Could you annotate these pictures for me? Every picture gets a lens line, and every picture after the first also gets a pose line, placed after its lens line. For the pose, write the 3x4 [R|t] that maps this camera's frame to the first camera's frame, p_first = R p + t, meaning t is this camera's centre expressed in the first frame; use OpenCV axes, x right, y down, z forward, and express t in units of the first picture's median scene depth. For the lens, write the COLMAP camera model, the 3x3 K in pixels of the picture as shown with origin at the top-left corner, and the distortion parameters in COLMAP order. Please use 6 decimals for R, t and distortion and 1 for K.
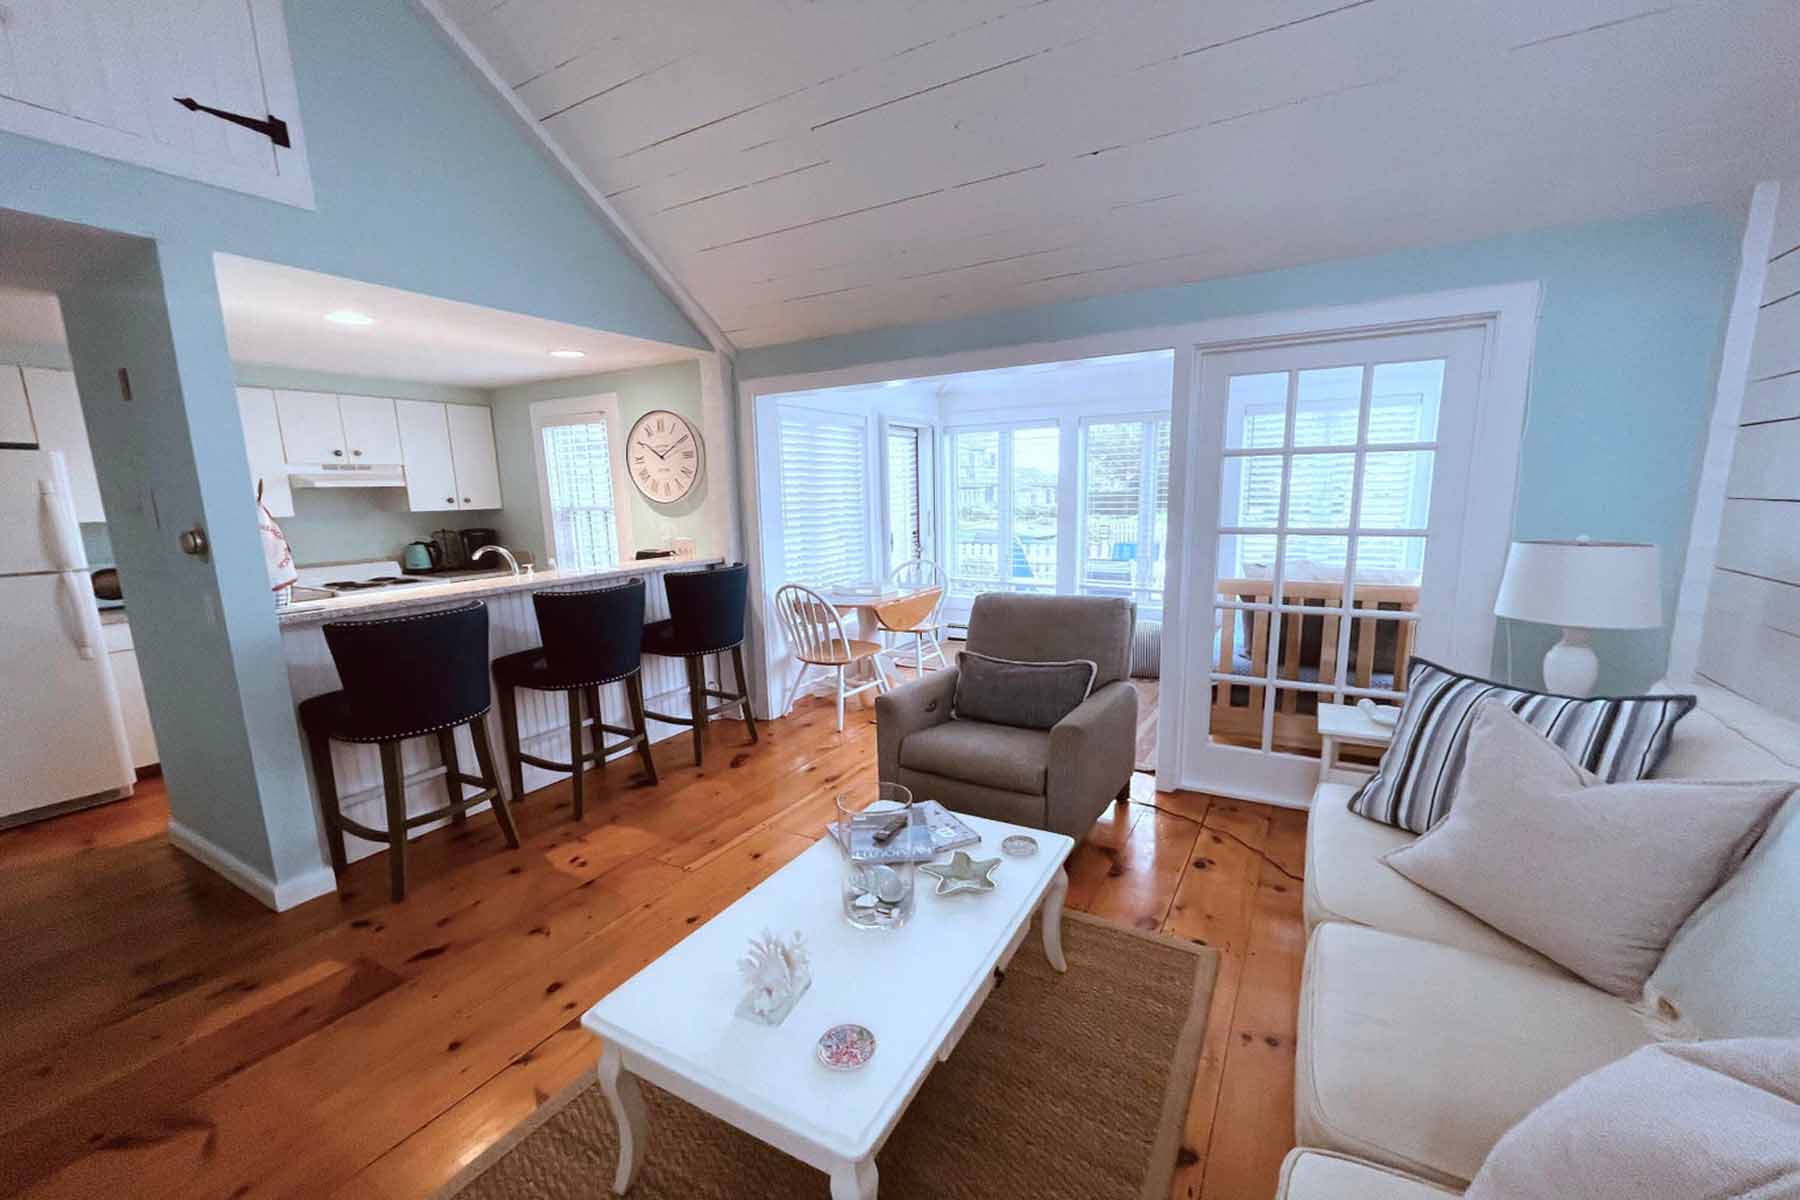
lens RADIAL K [[726.4, 0, 904.8], [0, 726.4, 614.8], [0, 0, 1]] dist [-0.001422, -0.000471]
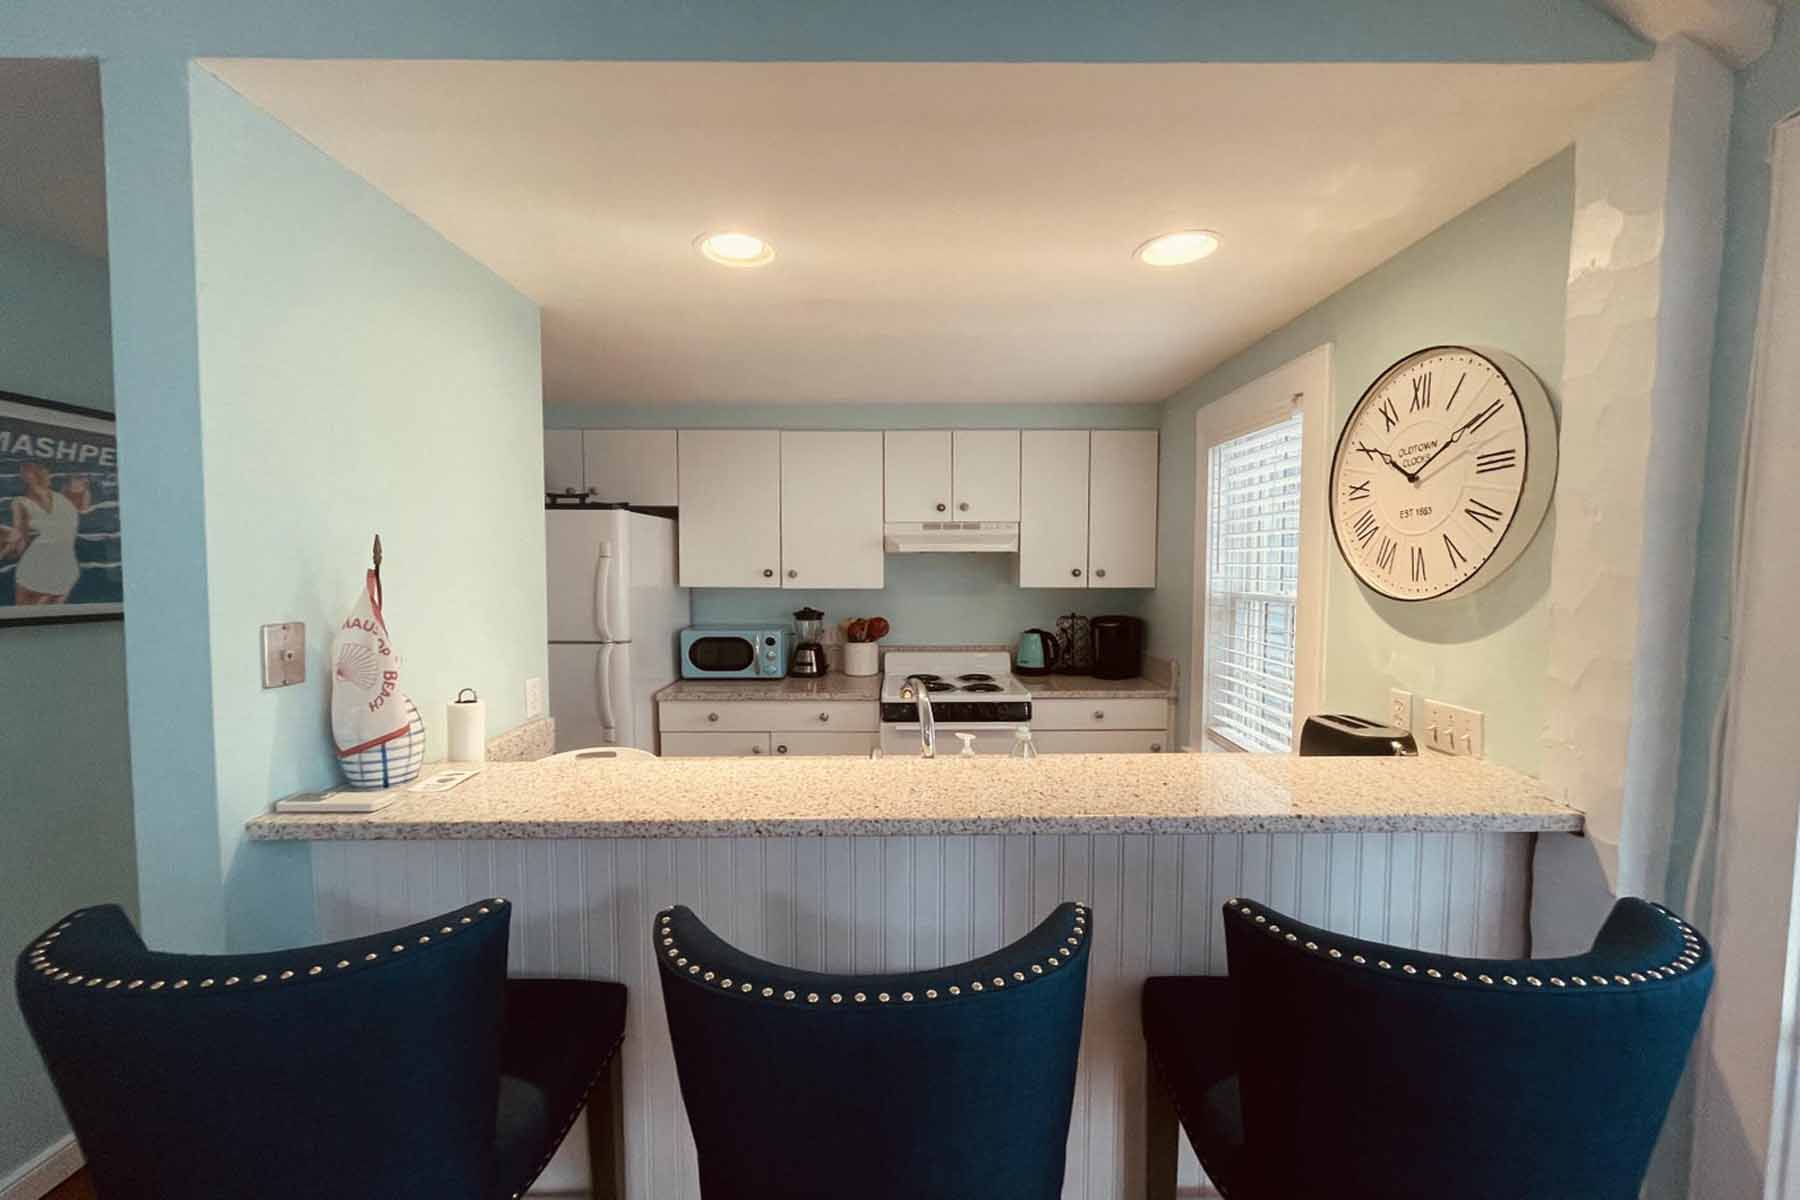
lens RADIAL K [[726.4, 0, 904.8], [0, 726.4, 614.8], [0, 0, 1]] dist [-0.001422, -0.000471]
pose [[0.500817, 0.081265, -0.861730, -0.141483], [-0.158400, 0.987374, 0.001056, -0.108386], [0.850936, 0.135969, 0.507366, 0.605176]]
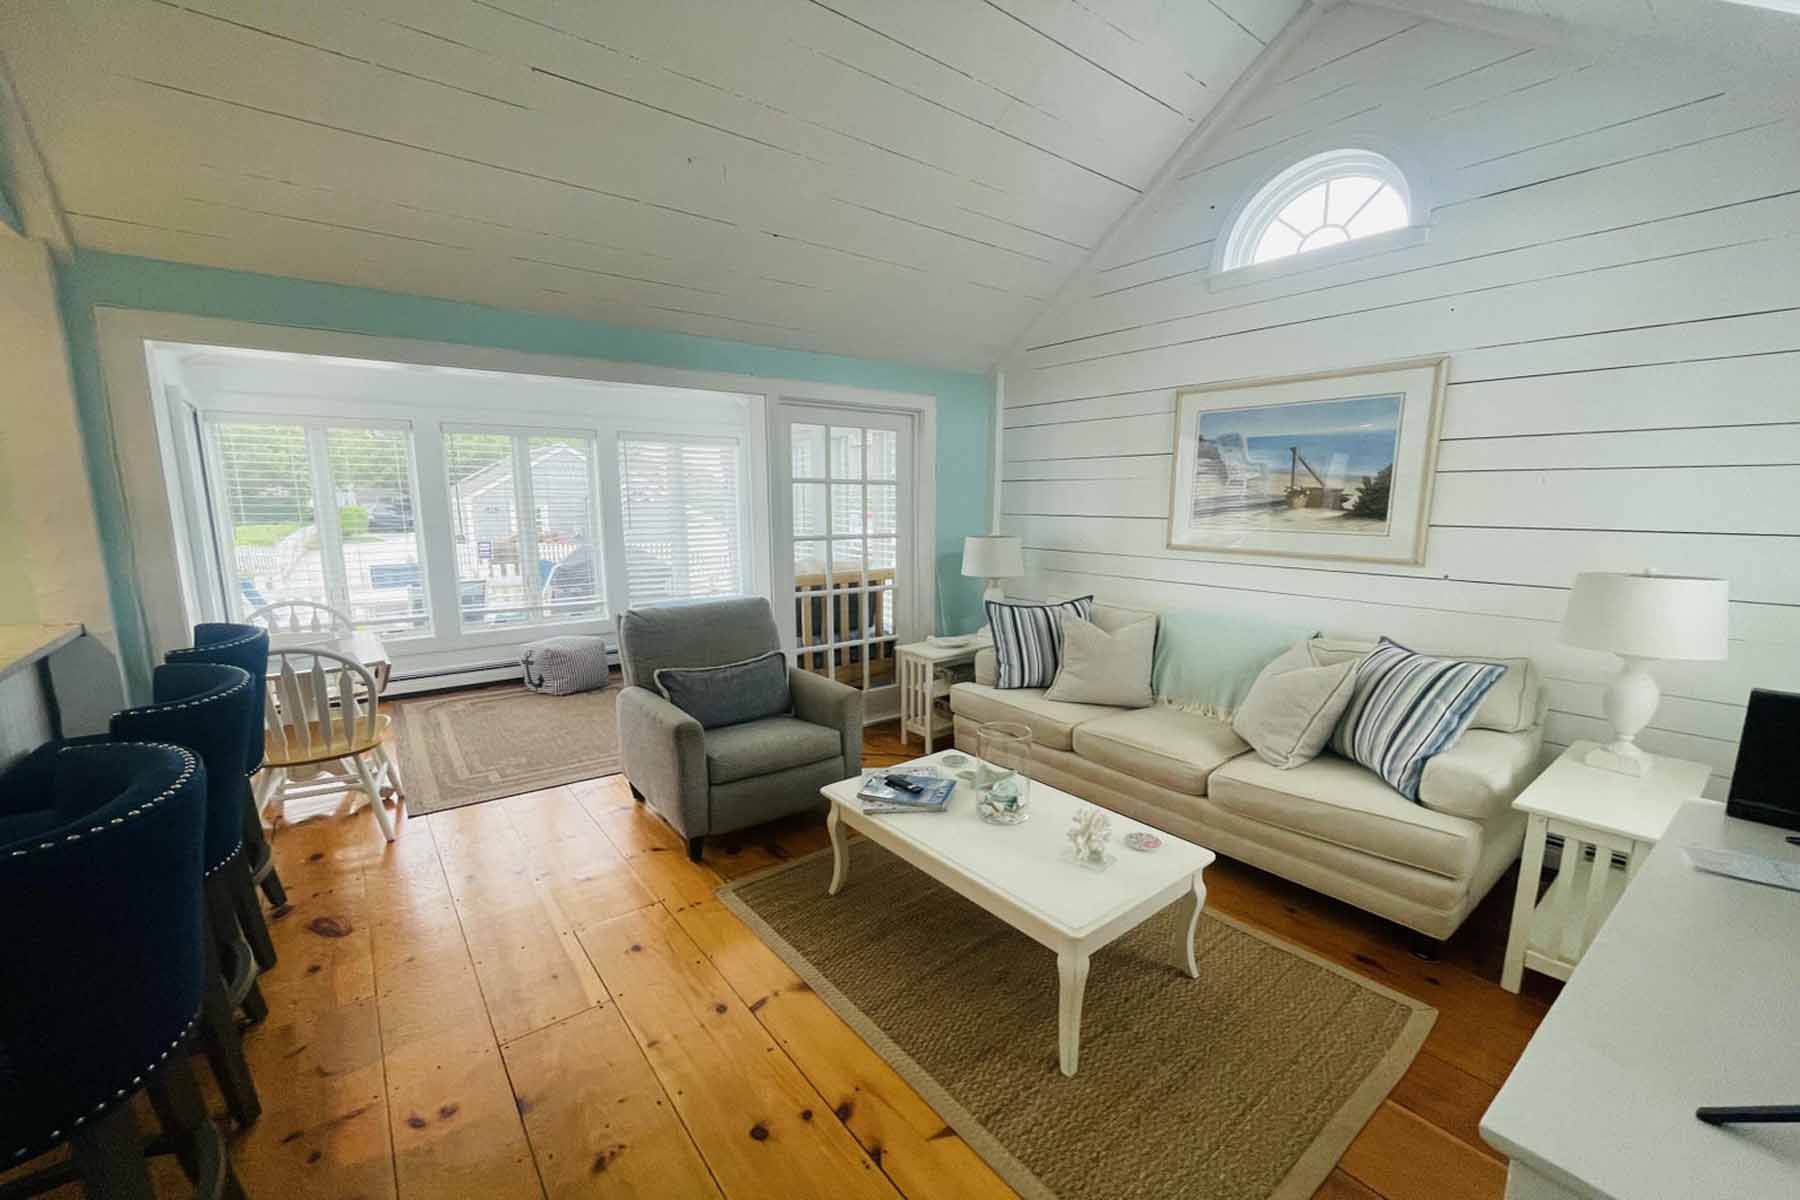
lens RADIAL K [[726.4, 0, 904.8], [0, 726.4, 614.8], [0, 0, 1]] dist [-0.001422, -0.000471]
pose [[0.369177, -0.127865, 0.920521, -0.495606], [0.147270, 0.986024, 0.077900, -0.036924], [-0.917616, 0.106806, 0.382848, 0.226111]]
